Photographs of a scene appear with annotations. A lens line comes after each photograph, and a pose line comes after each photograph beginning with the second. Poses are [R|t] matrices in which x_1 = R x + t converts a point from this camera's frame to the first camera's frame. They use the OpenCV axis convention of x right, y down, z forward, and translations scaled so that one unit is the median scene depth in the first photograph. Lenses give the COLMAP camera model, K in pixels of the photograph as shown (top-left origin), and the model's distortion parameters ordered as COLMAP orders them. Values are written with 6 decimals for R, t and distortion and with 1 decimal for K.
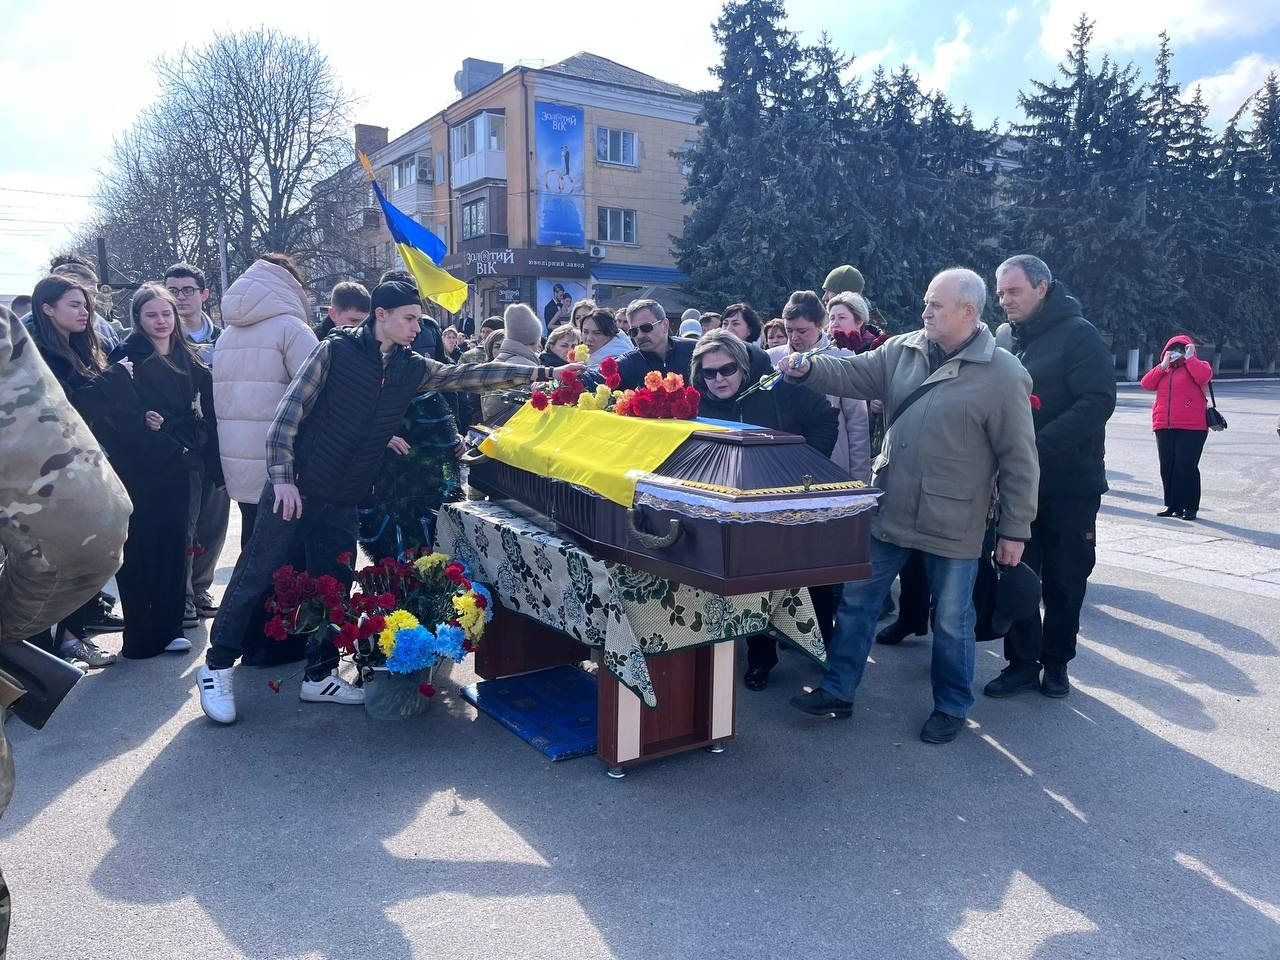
lens RADIAL K [[945.4, 0, 620.3], [0, 945.4, 460.1], [0, 0, 1]] dist [0.049885, -0.064846]
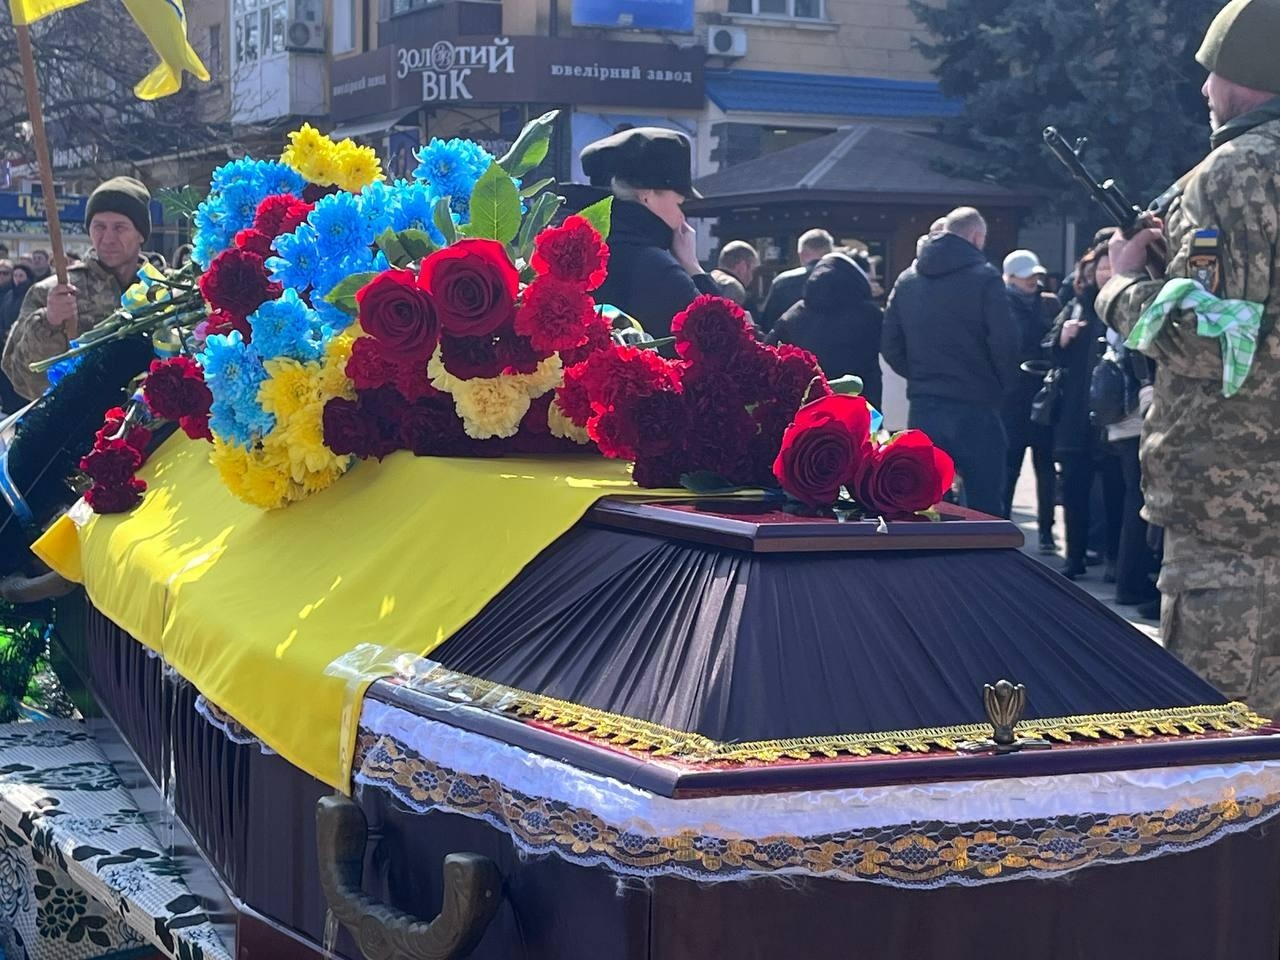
lens RADIAL K [[2340.1, 0, 619.1], [0, 2340.1, 478.6], [0, 0, 1]] dist [0.103645, 0.026392]
pose [[0.996849, 0.005442, -0.079135, 0.011572], [-0.008408, 0.999273, -0.037196, -0.001029], [0.078875, 0.037744, 0.996170, 0.030656]]
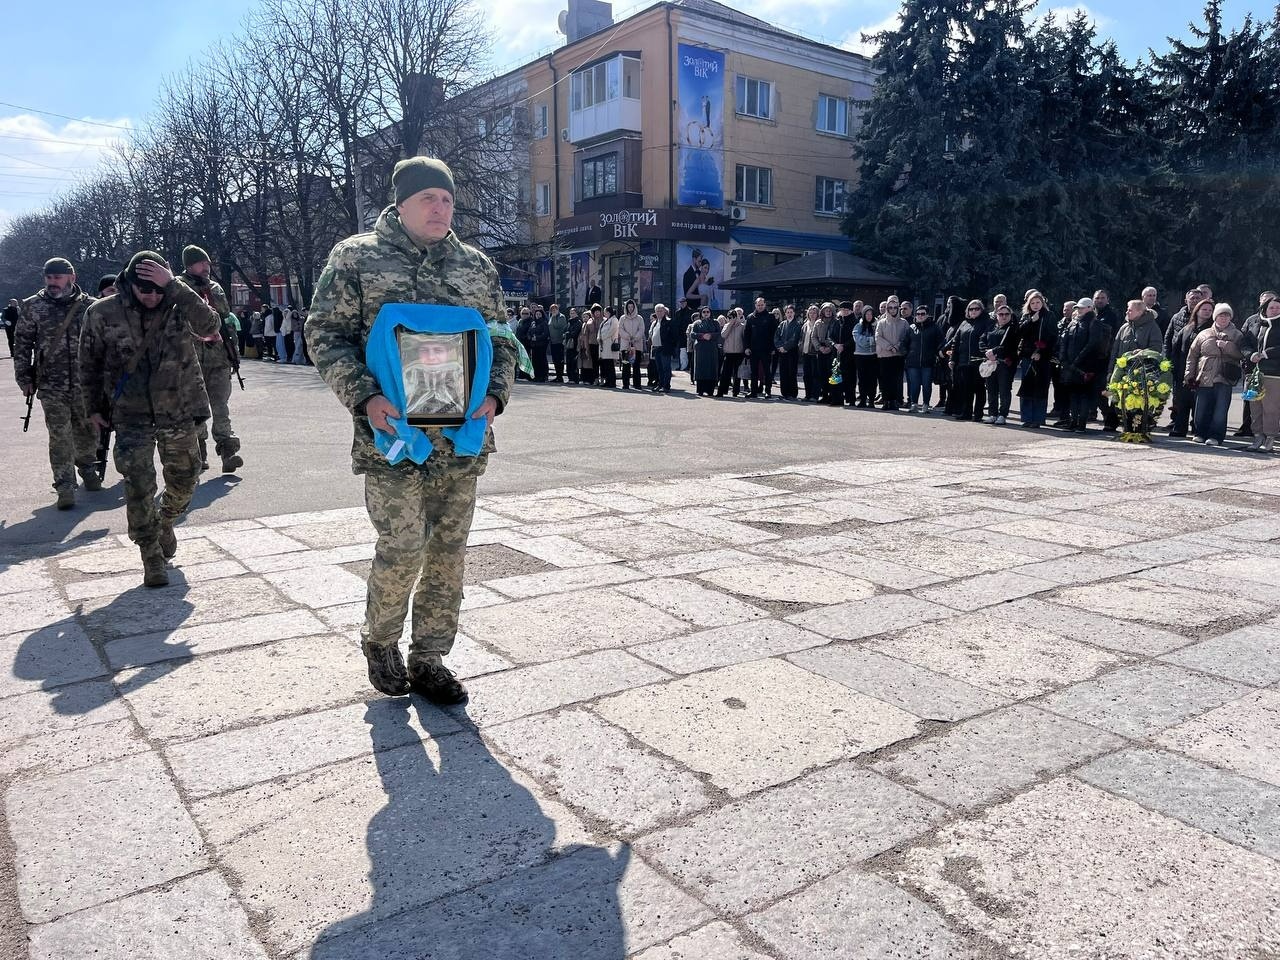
lens RADIAL K [[949.4, 0, 647.4], [0, 949.4, 481.6], [0, 0, 1]] dist [0.059941, -0.085476]
pose [[0.996065, -0.015201, 0.087316, -0.226243], [0.011186, 0.998866, 0.046285, -0.004965], [-0.087920, -0.045126, 0.995105, 0.088252]]
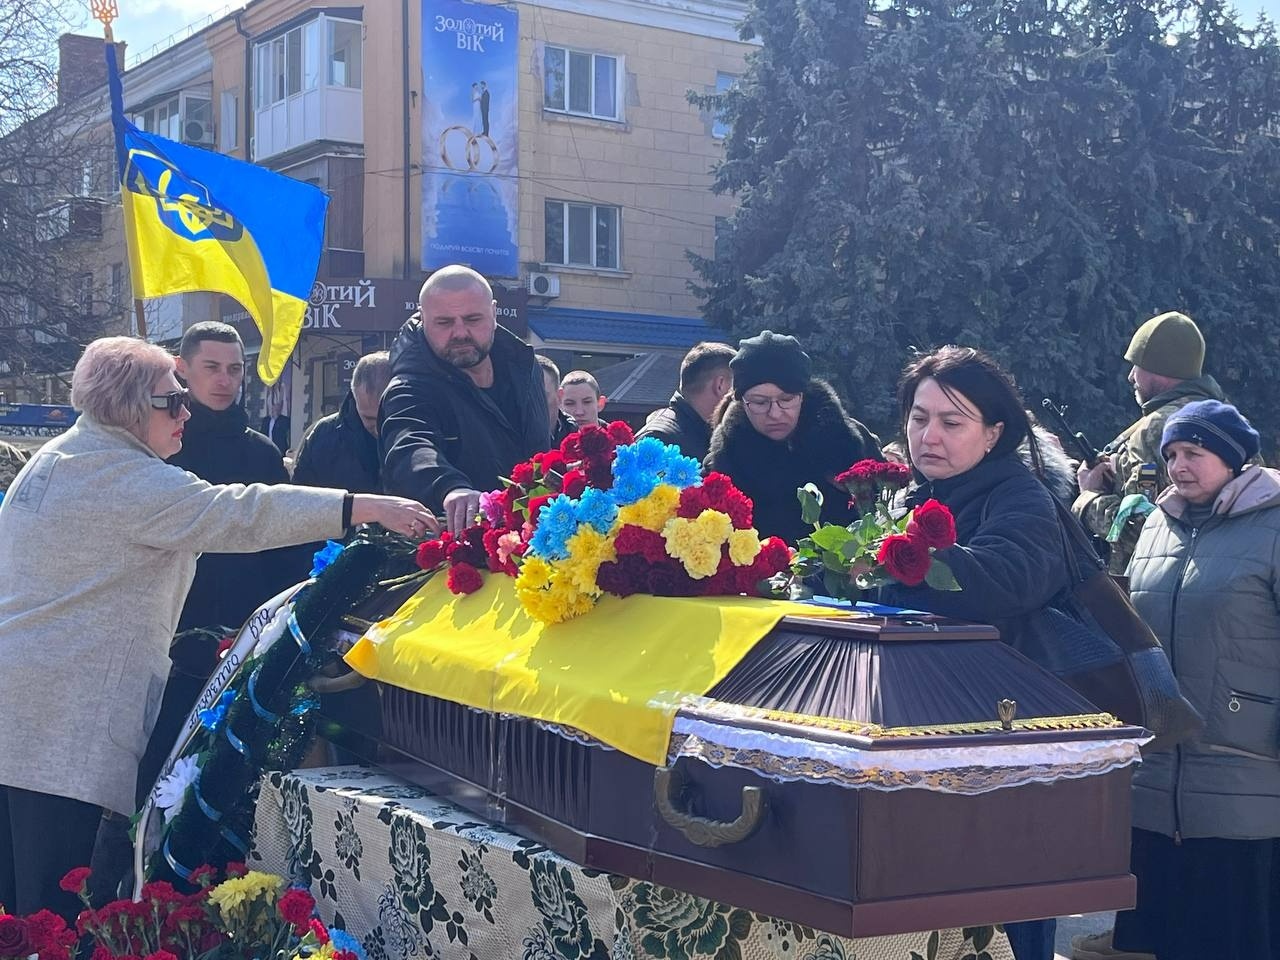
lens RADIAL K [[1941.6, 0, 639.9], [0, 1941.6, 447.2], [0, 0, 1]] dist [0.110261, -0.250014]
pose [[0.999589, 0.003588, 0.028455, -0.002672], [0.000250, 0.991016, -0.133742, 0.001717], [-0.028679, 0.133694, 0.990608, -0.005373]]
